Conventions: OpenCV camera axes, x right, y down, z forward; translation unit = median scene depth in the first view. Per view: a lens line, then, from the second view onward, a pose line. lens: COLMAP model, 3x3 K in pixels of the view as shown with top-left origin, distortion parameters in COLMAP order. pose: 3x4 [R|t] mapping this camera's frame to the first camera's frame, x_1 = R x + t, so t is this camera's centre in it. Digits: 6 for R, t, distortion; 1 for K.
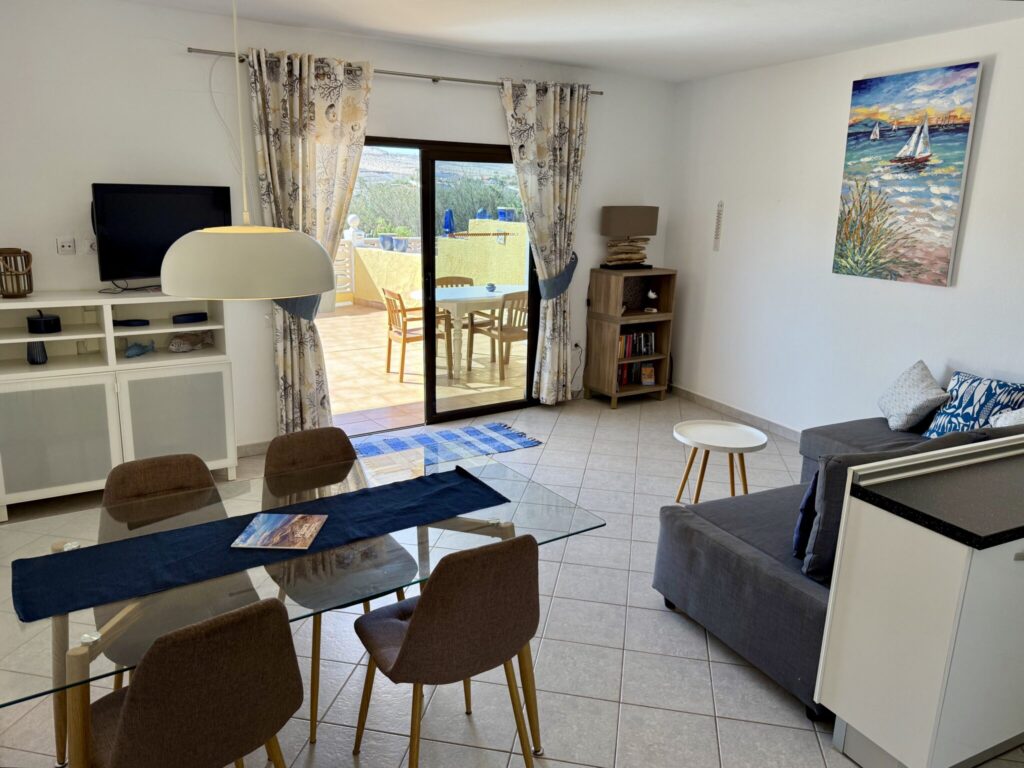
lens RADIAL K [[703.9, 0, 512.0], [0, 703.9, 384.0], [0, 0, 1]] dist [0.043219, -0.082471]
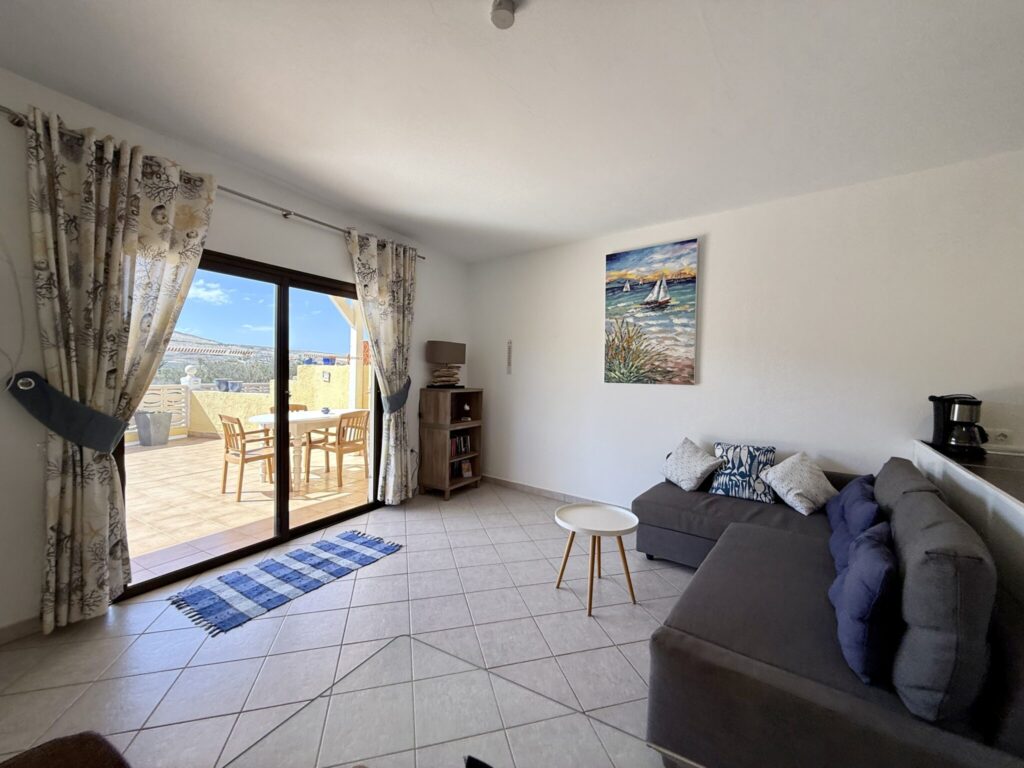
lens RADIAL K [[406.1, 0, 512.0], [0, 406.1, 384.0], [0, 0, 1]] dist [-0.001796, -0.000088]
pose [[0.899469, -0.018501, 0.436593, -0.071764], [0.111243, 0.975882, -0.187828, -0.020671], [-0.422589, 0.217514, 0.879833, 0.356664]]
